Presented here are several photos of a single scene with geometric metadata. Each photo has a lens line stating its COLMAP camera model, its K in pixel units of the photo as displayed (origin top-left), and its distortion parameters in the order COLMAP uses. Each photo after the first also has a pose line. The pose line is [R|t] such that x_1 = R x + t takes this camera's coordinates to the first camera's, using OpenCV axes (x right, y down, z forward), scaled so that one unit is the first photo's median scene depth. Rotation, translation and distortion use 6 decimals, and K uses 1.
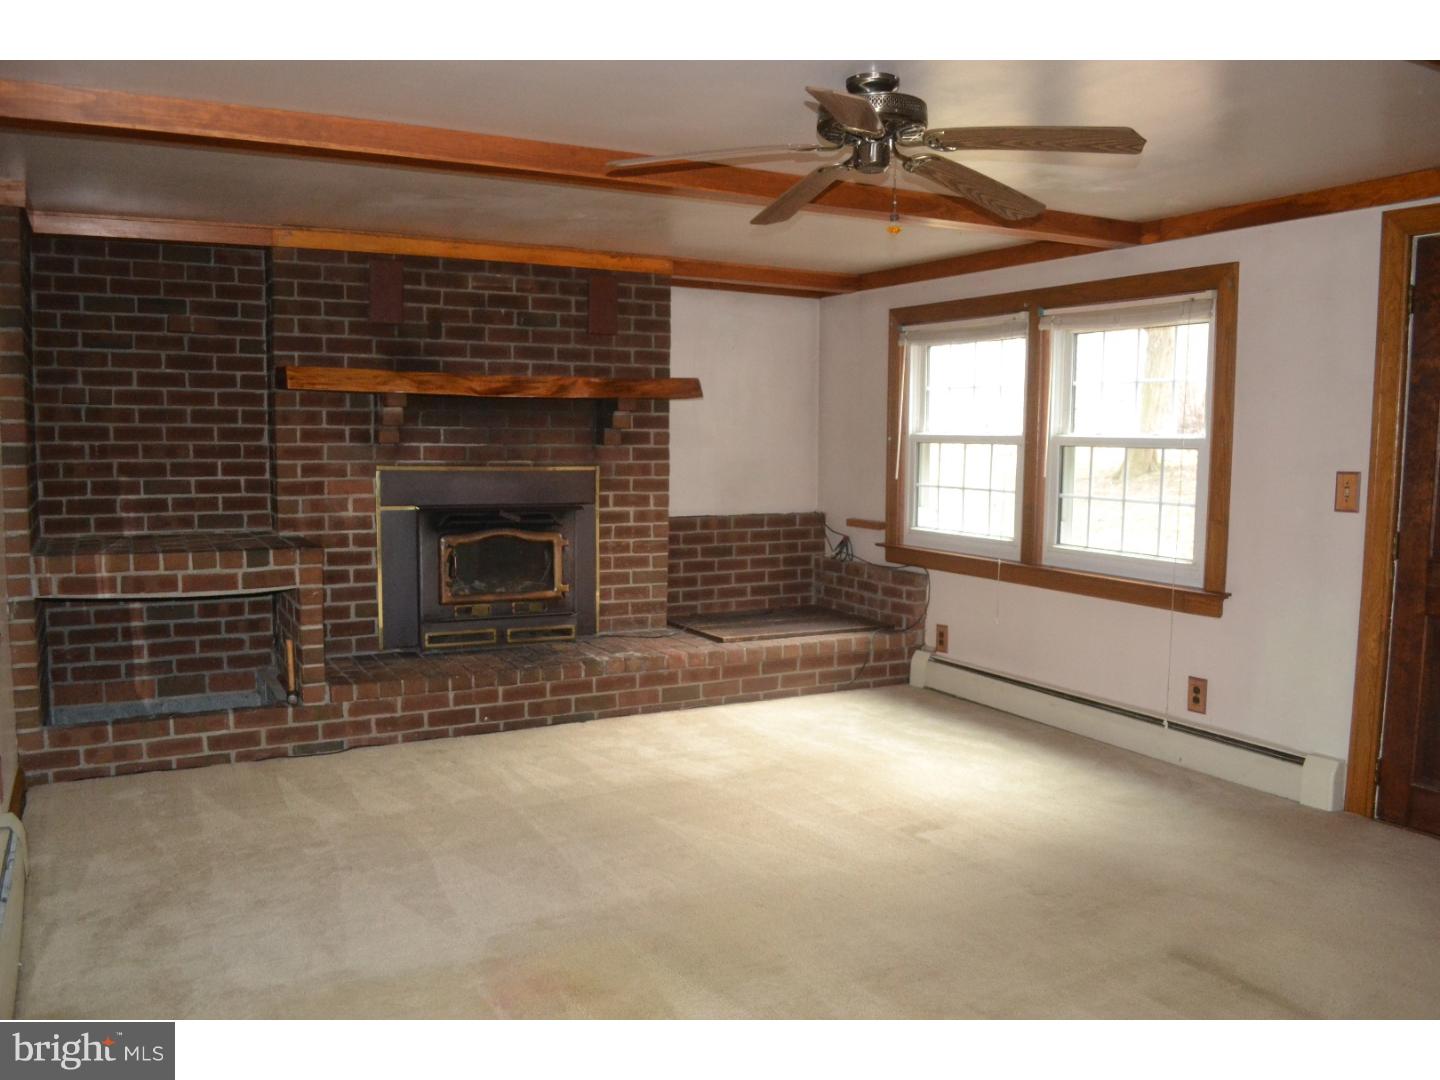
lens RADIAL K [[1150.6, 0, 709.7], [0, 1150.6, 537.1], [0, 0, 1]] dist [-0.073650, 0.003570]
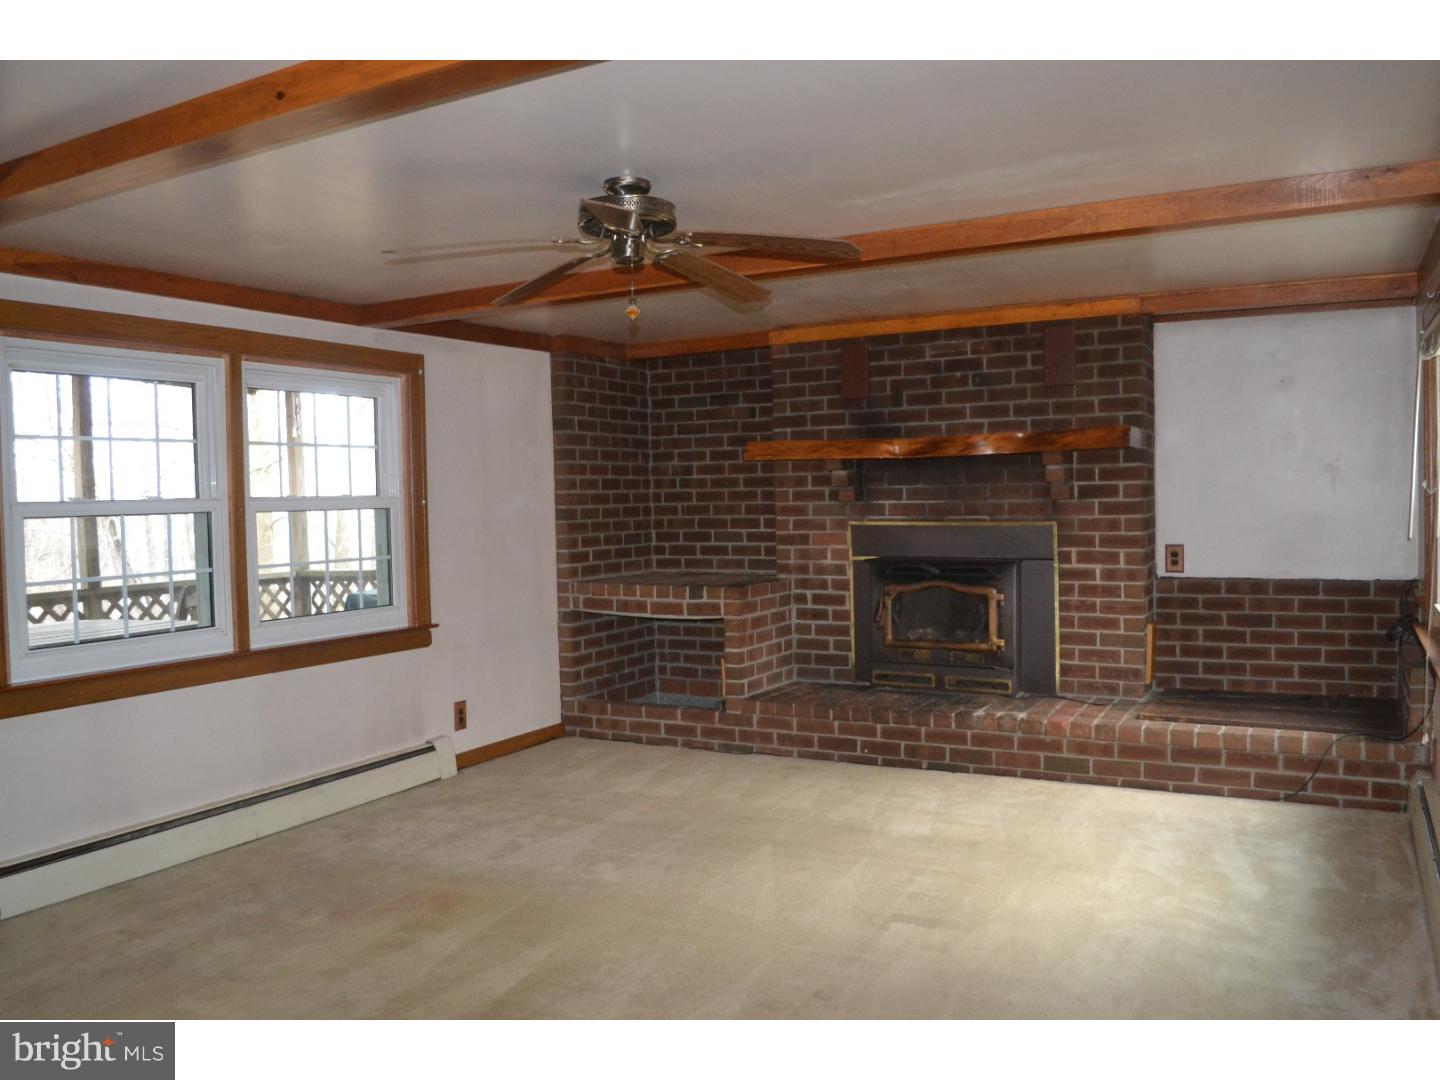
lens RADIAL K [[1150.6, 0, 709.7], [0, 1150.6, 537.1], [0, 0, 1]] dist [-0.073650, 0.003570]
pose [[0.540485, 0.011425, -0.841276, 0.610611], [-0.047164, 0.998747, -0.016737, -0.019995], [0.840031, 0.048724, 0.540346, 0.253641]]
